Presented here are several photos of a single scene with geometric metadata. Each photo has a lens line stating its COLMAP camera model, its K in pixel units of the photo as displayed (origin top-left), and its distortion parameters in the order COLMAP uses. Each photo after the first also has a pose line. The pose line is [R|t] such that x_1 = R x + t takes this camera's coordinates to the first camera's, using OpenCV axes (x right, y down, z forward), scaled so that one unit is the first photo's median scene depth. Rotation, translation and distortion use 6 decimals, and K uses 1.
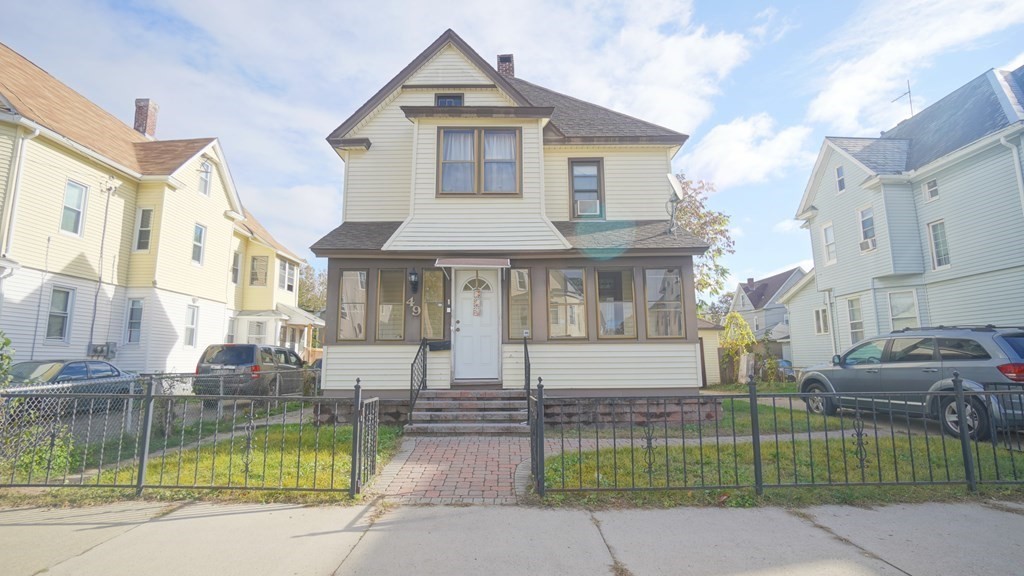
lens RADIAL K [[514.6, 0, 508.4], [0, 514.6, 285.7], [0, 0, 1]] dist [-0.030412, 0.010733]
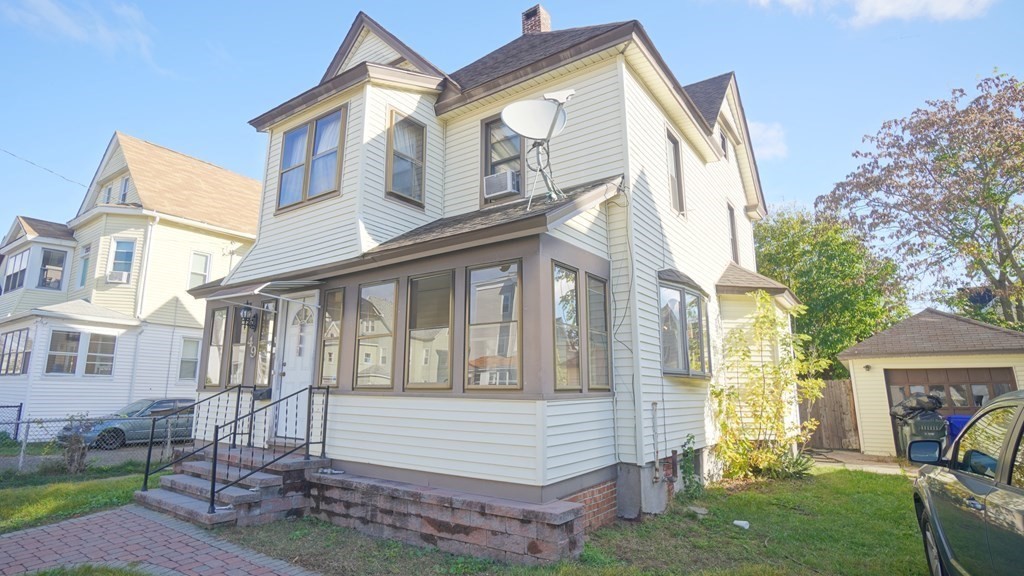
lens RADIAL K [[514.6, 0, 511.1], [0, 514.6, 289.5], [0, 0, 1]] dist [-0.030412, 0.010733]
pose [[0.809218, -0.095687, -0.579665, 0.666663], [0.085549, 0.995323, -0.044873, 0.020340], [0.581247, -0.013278, 0.813619, 0.556401]]
